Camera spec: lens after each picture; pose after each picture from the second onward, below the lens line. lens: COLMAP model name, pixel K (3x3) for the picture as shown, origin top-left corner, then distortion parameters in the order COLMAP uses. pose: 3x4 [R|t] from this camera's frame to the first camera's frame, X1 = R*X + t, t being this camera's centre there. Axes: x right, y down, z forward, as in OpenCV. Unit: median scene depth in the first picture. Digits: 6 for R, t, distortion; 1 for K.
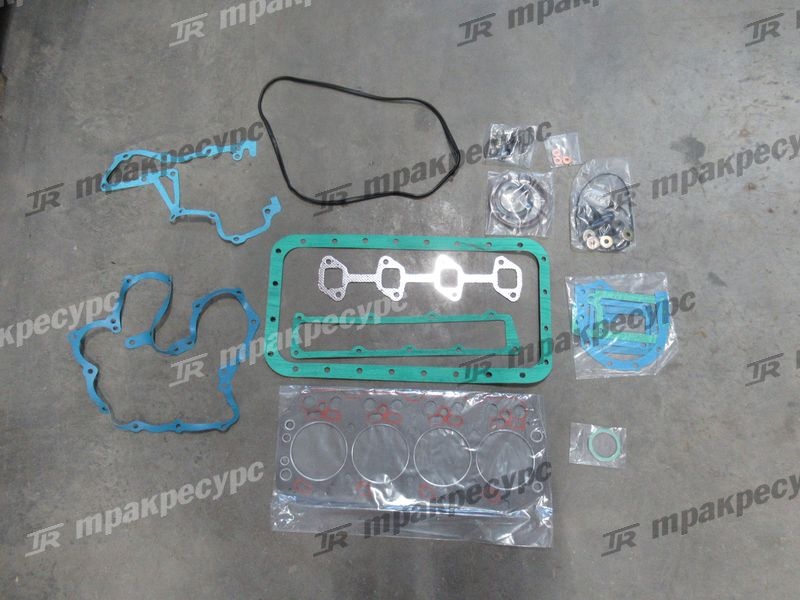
lens RADIAL K [[585.8, 0, 387.8], [0, 585.8, 293.2], [0, 0, 1]] dist [-0.008840, -0.002929]
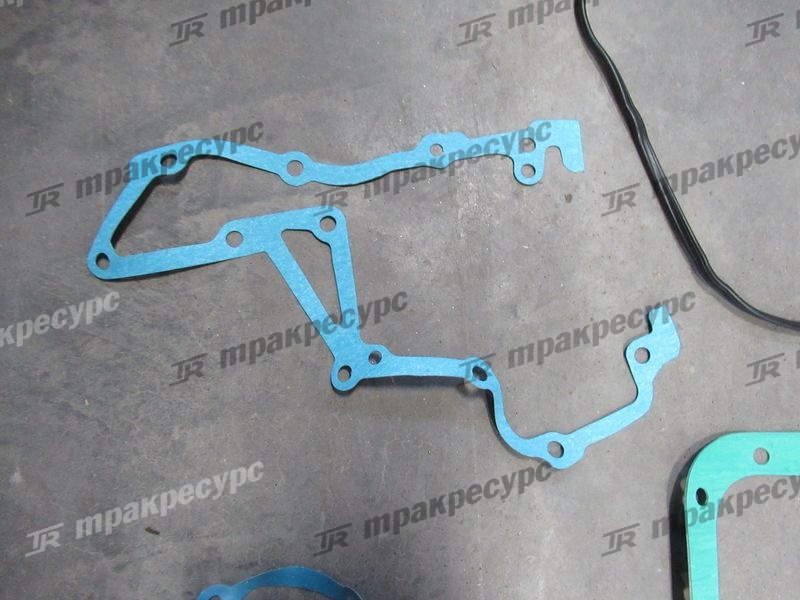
lens RADIAL K [[585.8, 0, 406.5], [0, 585.8, 307.5], [0, 0, 1]] dist [-0.008840, -0.002929]
pose [[0.996774, 0.003125, 0.080194, -0.372494], [-0.012645, 0.992876, 0.118478, -0.209272], [-0.079252, -0.119110, 0.989713, 0.722998]]
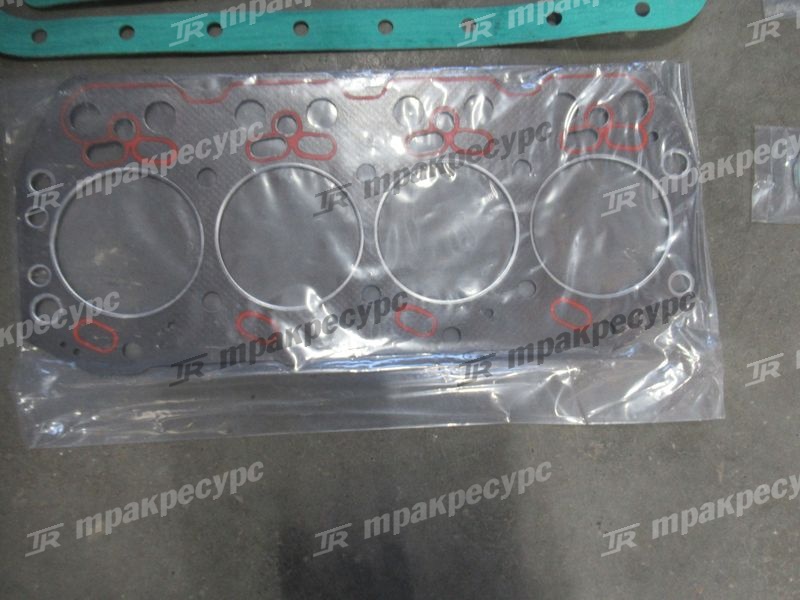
lens RADIAL K [[585.8, 0, 406.7], [0, 585.8, 302.8], [0, 0, 1]] dist [-0.008840, -0.002929]
pose [[0.992007, -0.086940, 0.091453, 0.023233], [0.059500, 0.961420, 0.268572, 0.198321], [-0.111275, -0.260984, 0.958908, 0.556096]]
